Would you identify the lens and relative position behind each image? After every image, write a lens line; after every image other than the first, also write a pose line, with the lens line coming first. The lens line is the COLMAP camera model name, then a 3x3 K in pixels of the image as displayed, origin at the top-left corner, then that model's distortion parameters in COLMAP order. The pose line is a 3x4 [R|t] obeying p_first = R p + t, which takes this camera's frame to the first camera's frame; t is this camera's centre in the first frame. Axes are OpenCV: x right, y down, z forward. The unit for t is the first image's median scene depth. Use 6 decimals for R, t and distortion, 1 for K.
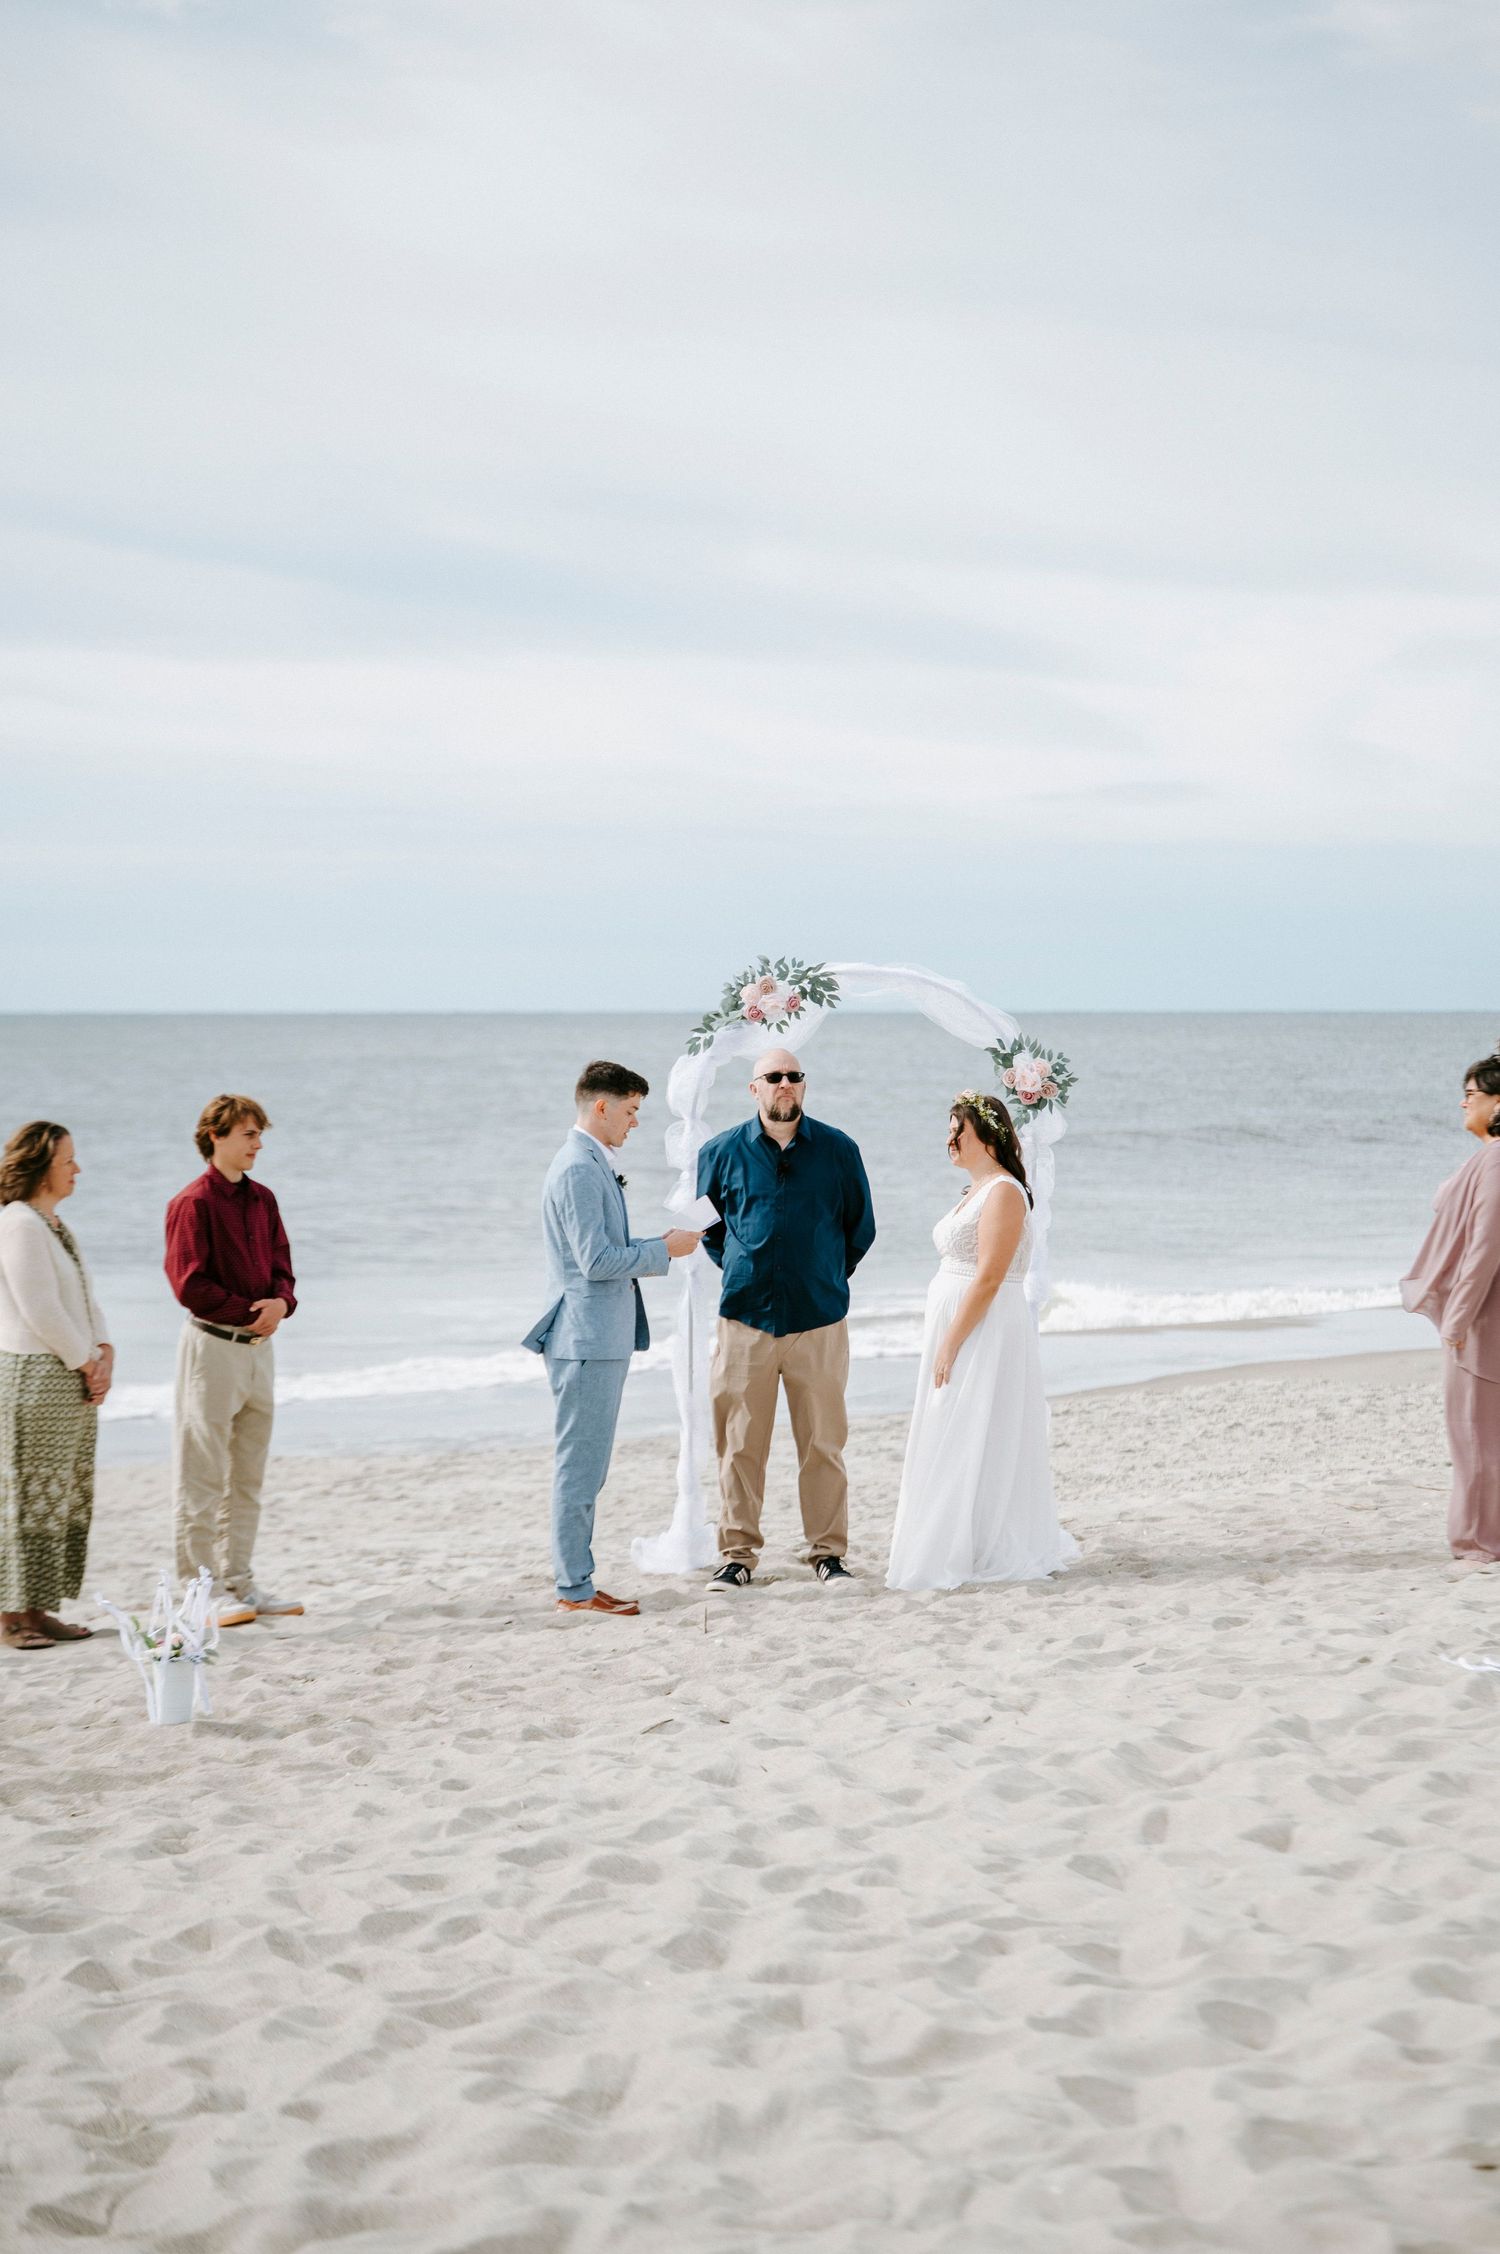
lens RADIAL K [[5502.8, 0, 750.0], [0, 5502.8, 1127.0], [0, 0, 1]] dist [0.255343, 0.149333]
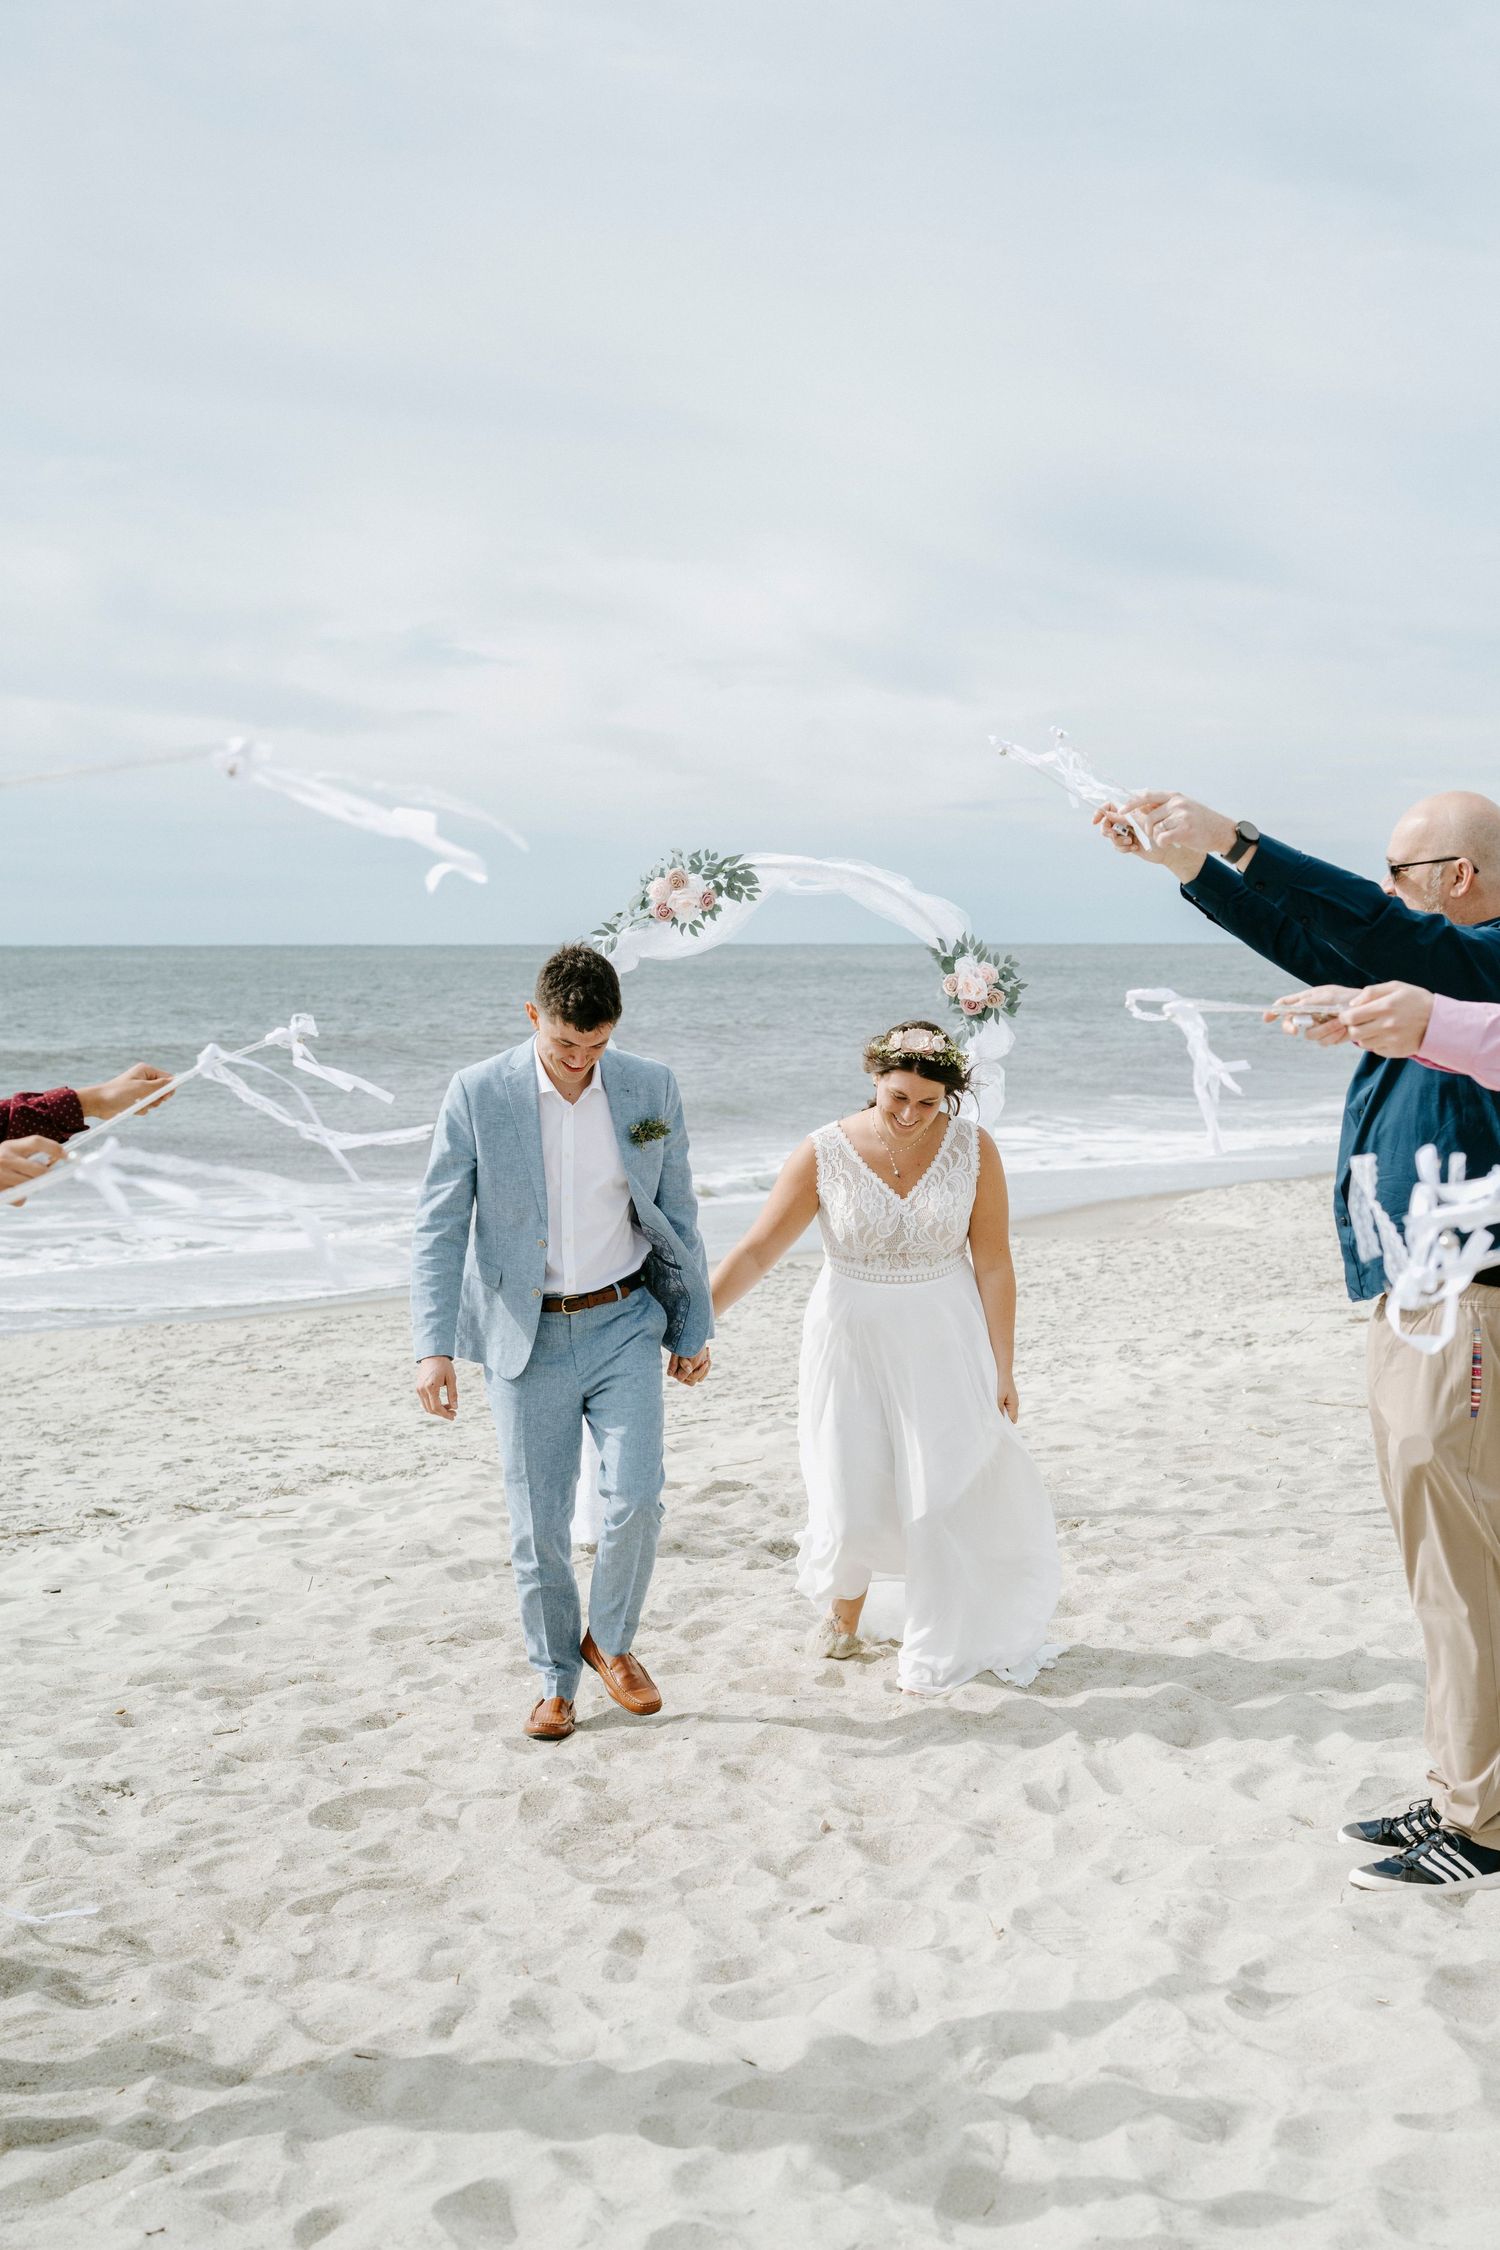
lens RADIAL K [[3594.0, 0, 756.0], [0, 3594.0, 1152.2], [0, 0, 1]] dist [-0.008159, 0.037622]
pose [[0.997902, -0.003662, 0.064641, -0.021606], [0.001325, 0.999345, 0.036164, -0.003015], [-0.064731, -0.036002, 0.997253, 0.425747]]
